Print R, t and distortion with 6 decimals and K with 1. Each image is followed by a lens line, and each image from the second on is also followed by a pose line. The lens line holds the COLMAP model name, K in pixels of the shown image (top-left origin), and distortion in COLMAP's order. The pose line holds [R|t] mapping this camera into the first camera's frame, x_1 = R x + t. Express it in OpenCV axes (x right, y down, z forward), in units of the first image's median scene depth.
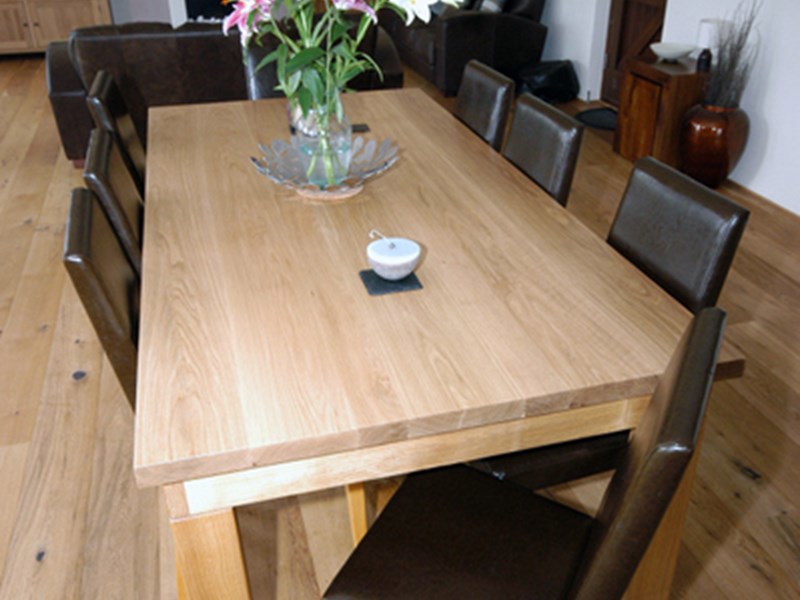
lens RADIAL K [[786.1, 0, 418.9], [0, 786.1, 309.3], [0, 0, 1]] dist [0.006053, 0.000000]
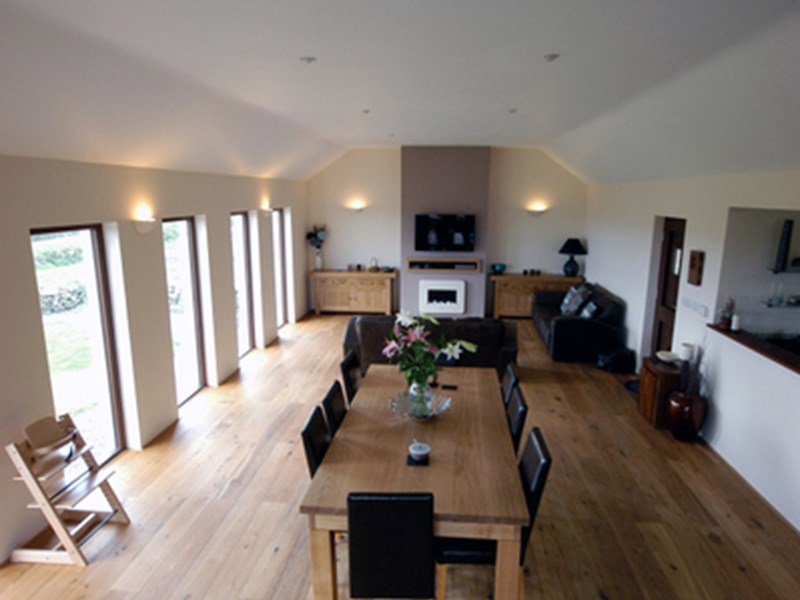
lens RADIAL K [[532.4, 0, 411.1], [0, 532.4, 303.5], [0, 0, 1]] dist [-0.004904, 0.003657]
pose [[0.934198, 0.083059, -0.346952, 0.203376], [-0.184575, 0.944772, -0.270808, -0.018812], [0.305297, 0.317027, 0.897935, -0.289877]]
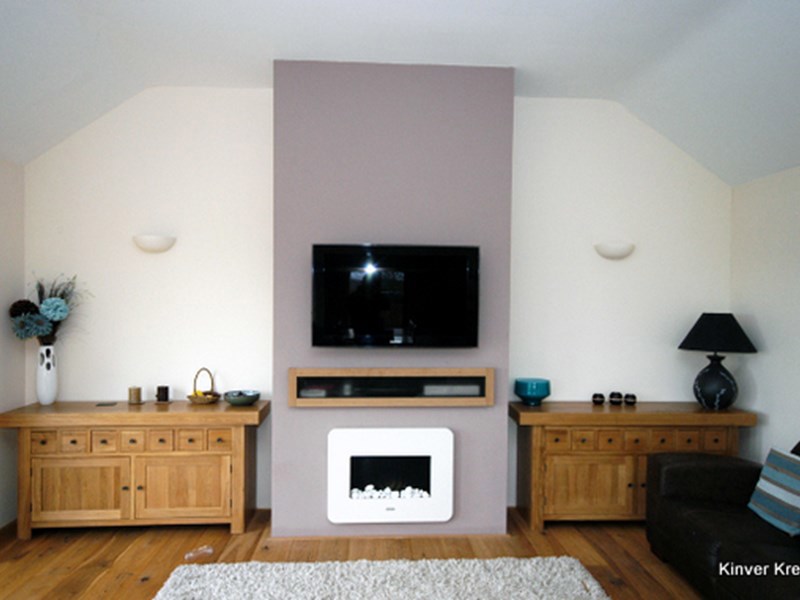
lens RADIAL K [[569.0, 0, 399.5], [0, 569.0, 314.8], [0, 0, 1]] dist [0.006644, 0.002935]
pose [[0.970724, 0.018616, -0.239474, -0.253513], [-0.128018, 0.883685, -0.450235, -0.519752], [0.203238, 0.467711, 0.860198, 0.941248]]
